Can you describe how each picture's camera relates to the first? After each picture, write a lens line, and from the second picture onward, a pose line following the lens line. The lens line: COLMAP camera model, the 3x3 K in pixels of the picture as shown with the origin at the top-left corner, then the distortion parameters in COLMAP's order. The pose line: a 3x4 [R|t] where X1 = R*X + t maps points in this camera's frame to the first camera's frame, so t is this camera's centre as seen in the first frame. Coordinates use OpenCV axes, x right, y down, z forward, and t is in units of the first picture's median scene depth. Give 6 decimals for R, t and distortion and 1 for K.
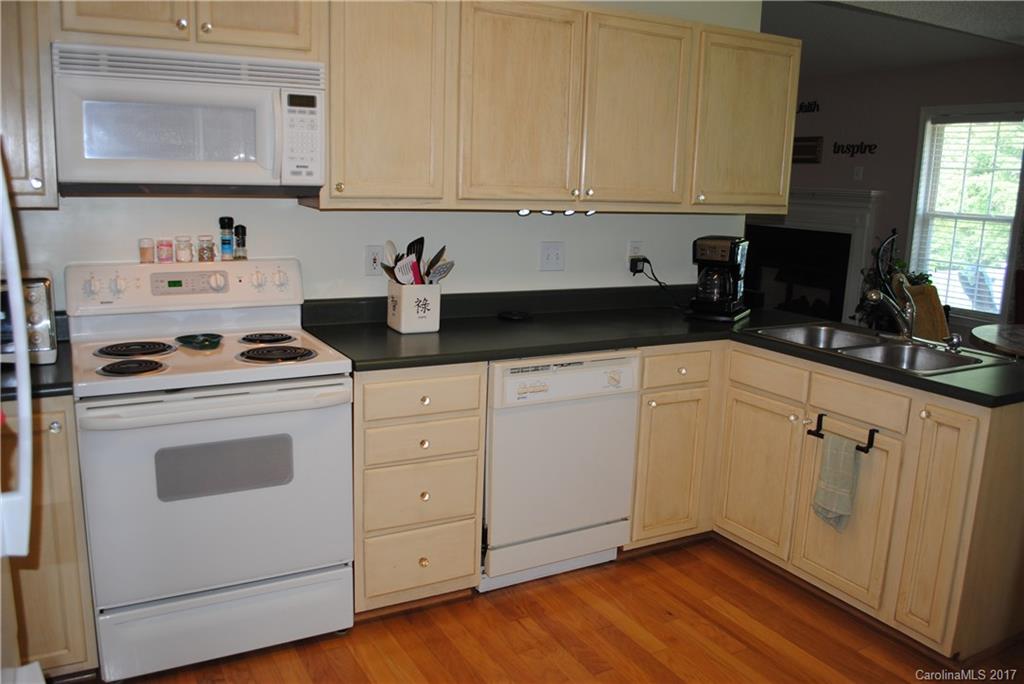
lens RADIAL K [[818.4, 0, 508.6], [0, 818.4, 339.0], [0, 0, 1]] dist [-0.075665, 0.023007]
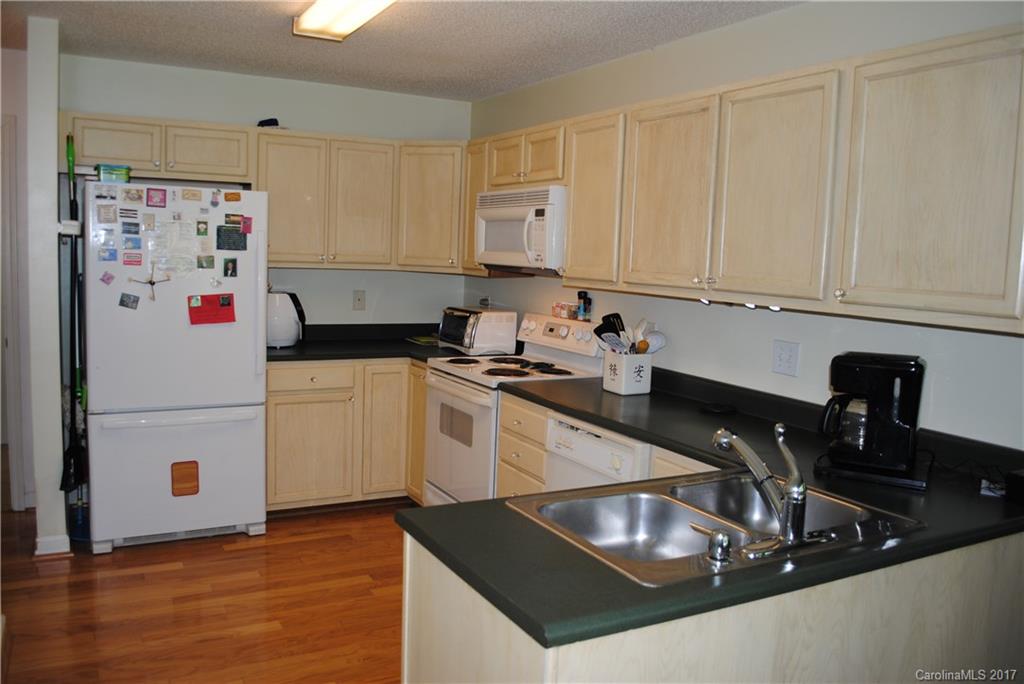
lens RADIAL K [[818.4, 0, 511.4], [0, 818.4, 343.1], [0, 0, 1]] dist [-0.075665, 0.023007]
pose [[-0.003815, 0.080709, -0.996730, 1.025020], [-0.228787, 0.970230, 0.079439, -0.131699], [0.973469, 0.228342, 0.014764, 0.776473]]
